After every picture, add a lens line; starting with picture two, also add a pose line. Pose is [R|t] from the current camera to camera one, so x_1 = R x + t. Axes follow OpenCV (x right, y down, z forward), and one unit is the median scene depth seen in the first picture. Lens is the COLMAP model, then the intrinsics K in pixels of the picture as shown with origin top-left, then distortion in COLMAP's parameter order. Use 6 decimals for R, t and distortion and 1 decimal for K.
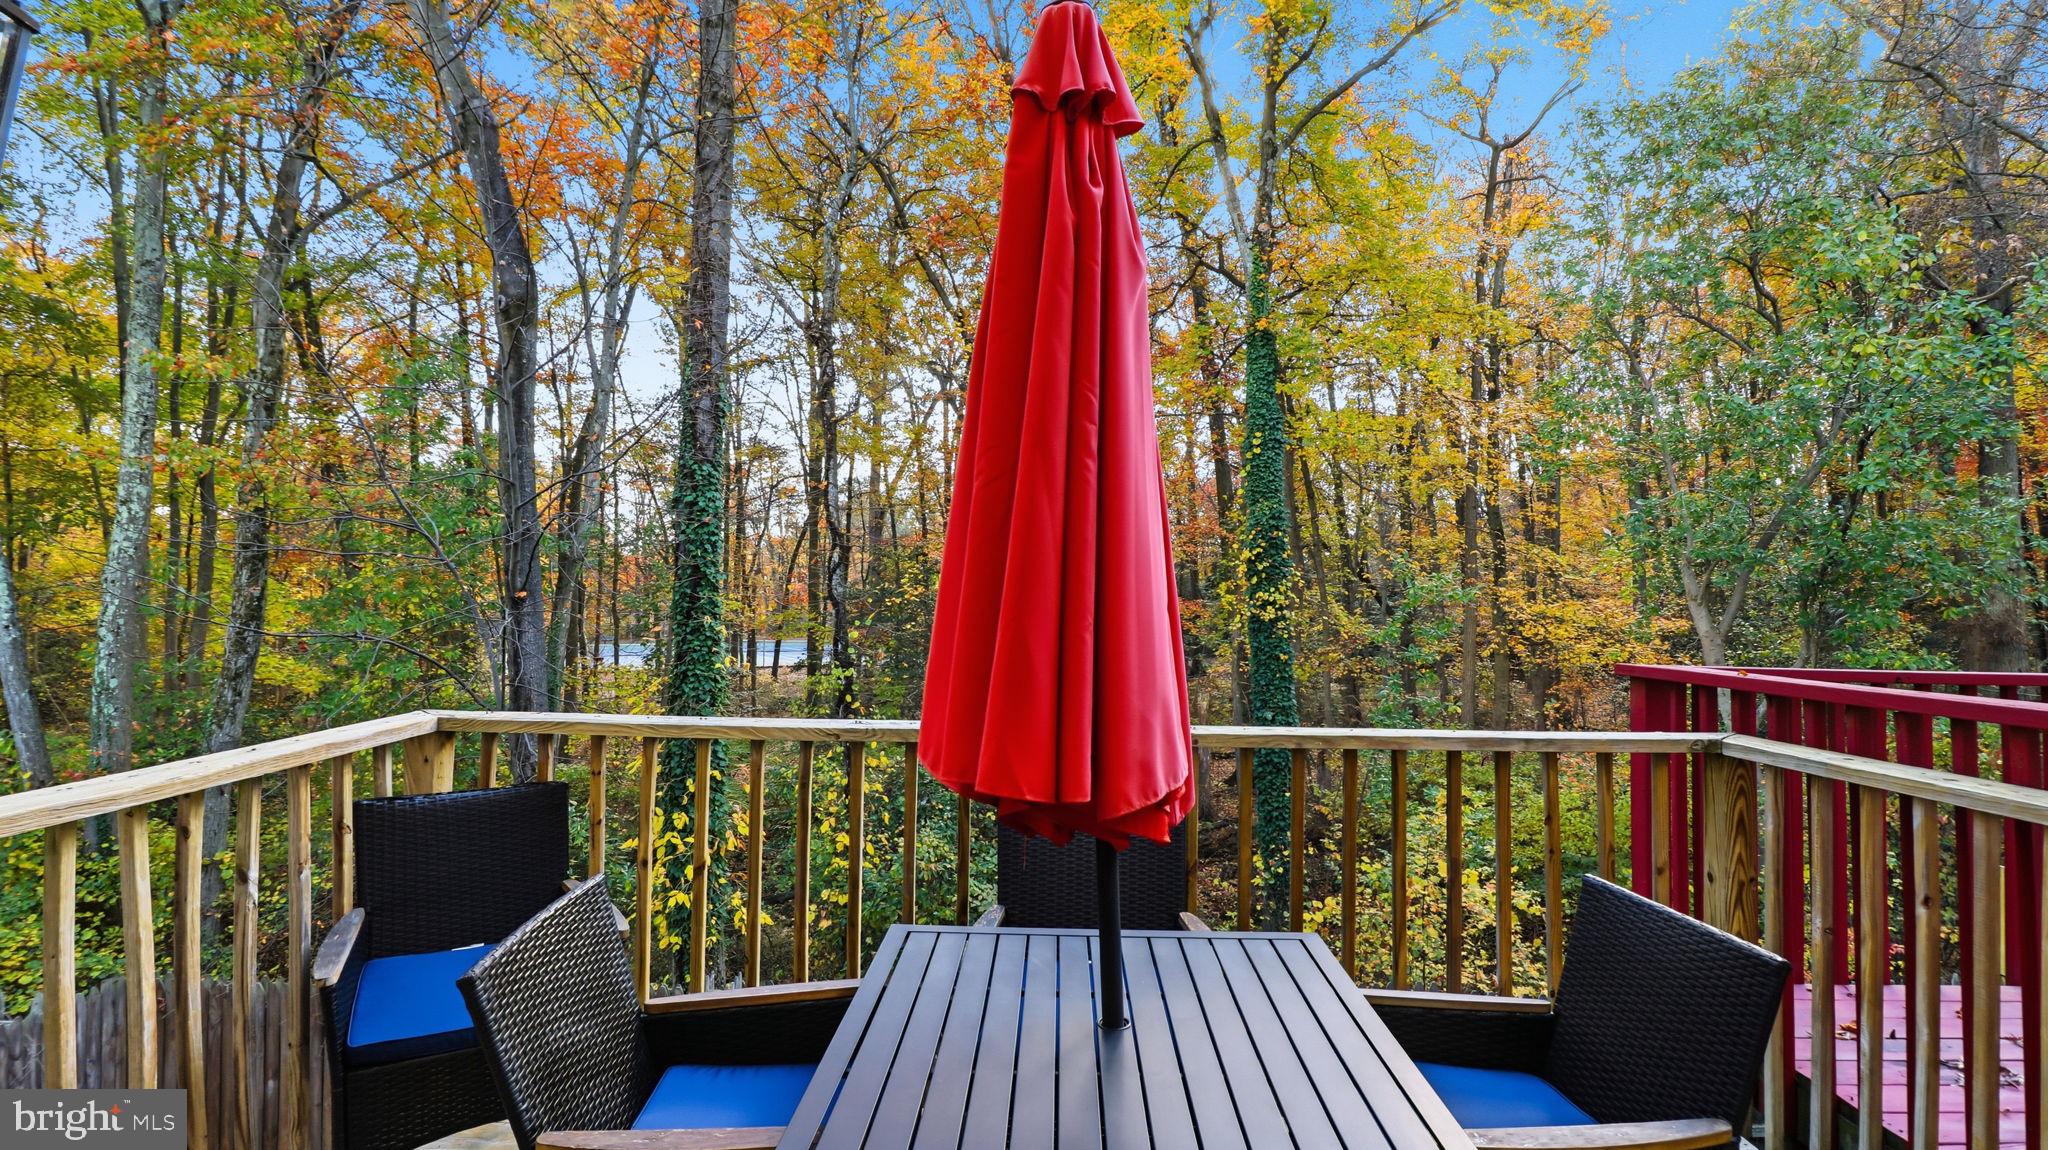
lens RADIAL K [[966.9, 0, 1044.7], [0, 966.9, 566.7], [0, 0, 1]] dist [-0.002273, -0.007698]
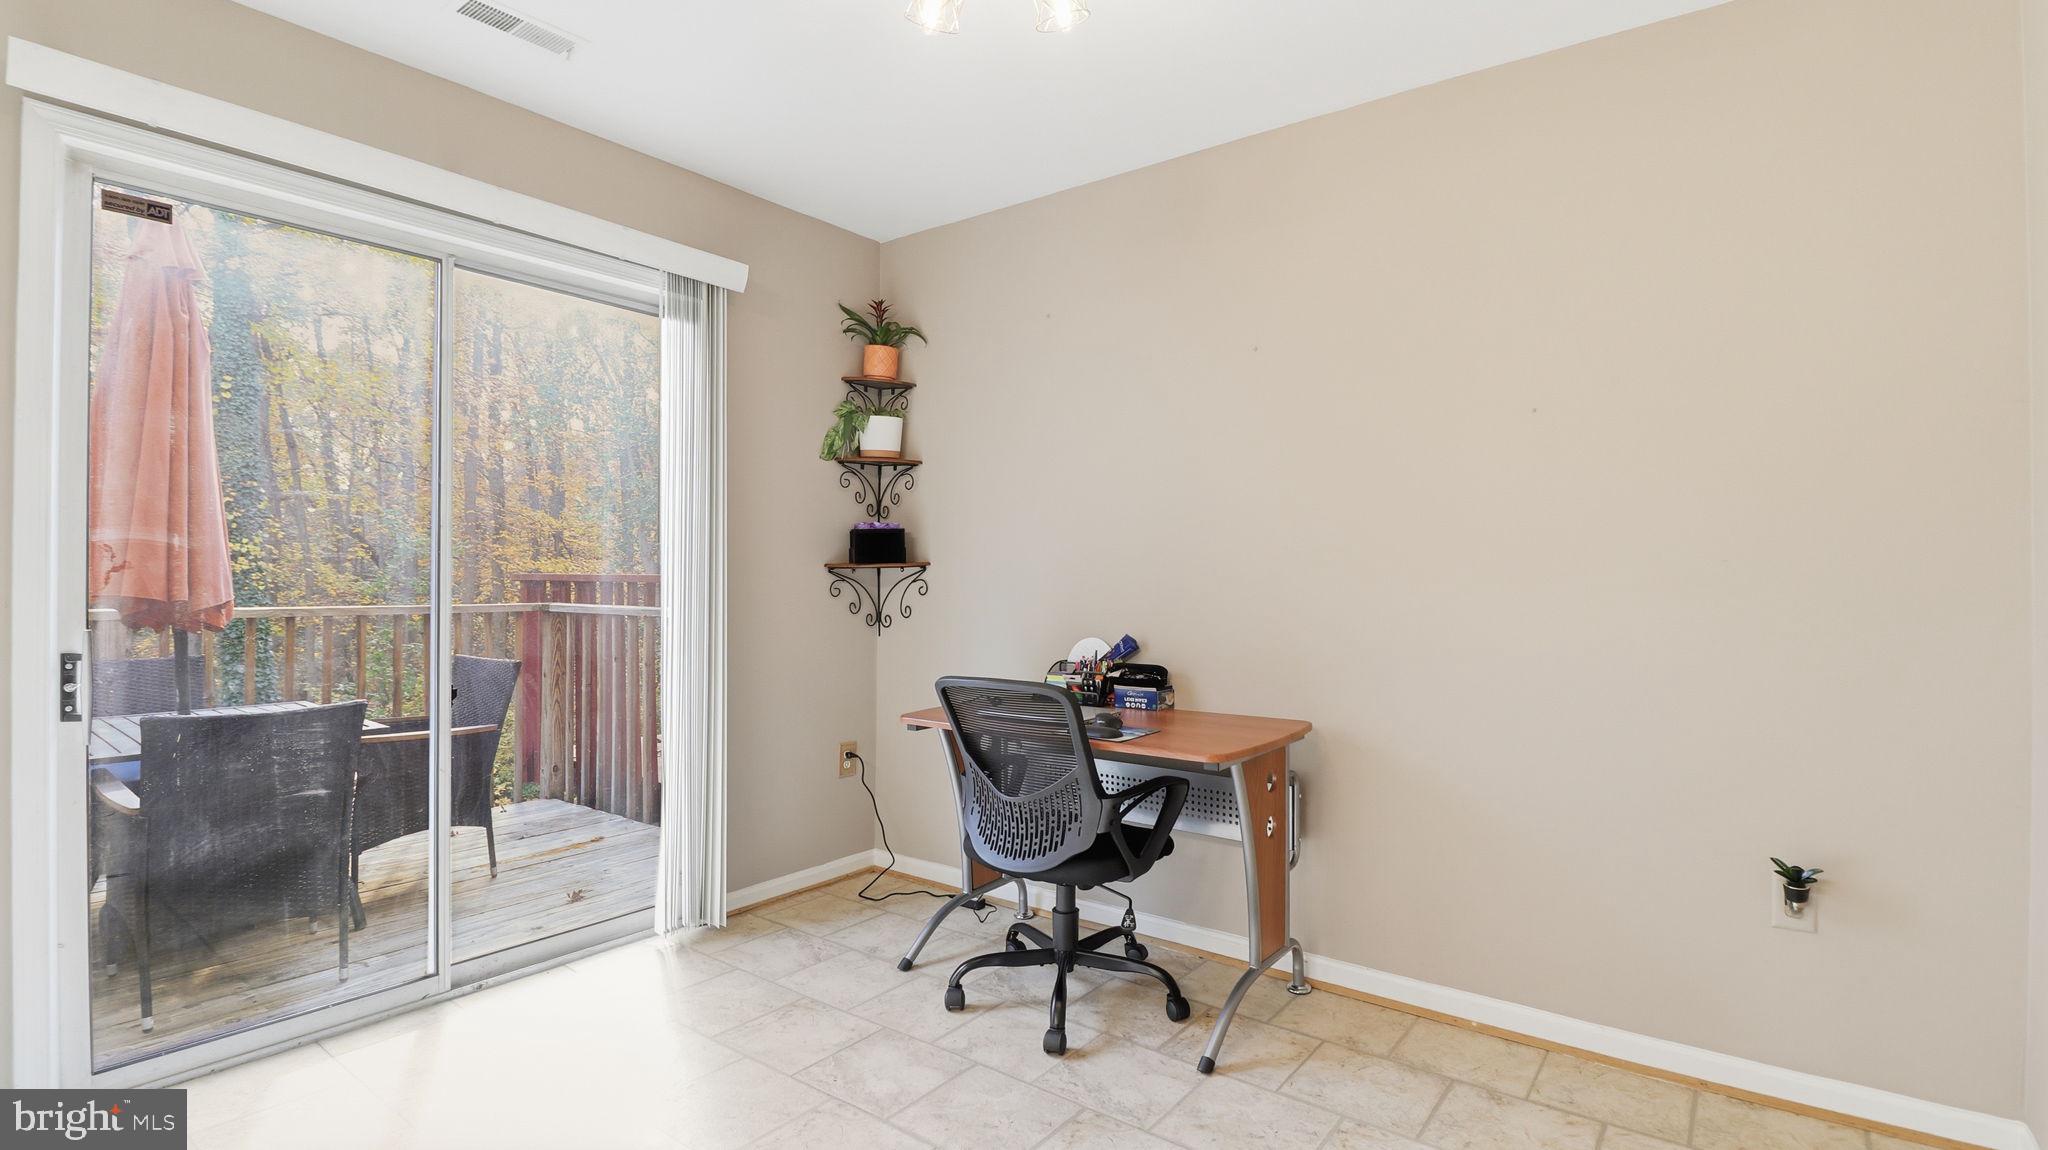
lens RADIAL K [[966.9, 0, 1039.7], [0, 966.9, 572.0], [0, 0, 1]] dist [-0.002273, -0.007698]
pose [[0.596395, -0.005447, 0.802672, -0.063881], [-0.026915, 0.999279, 0.026779, 0.007480], [-0.802240, -0.037575, 0.595819, -0.216630]]
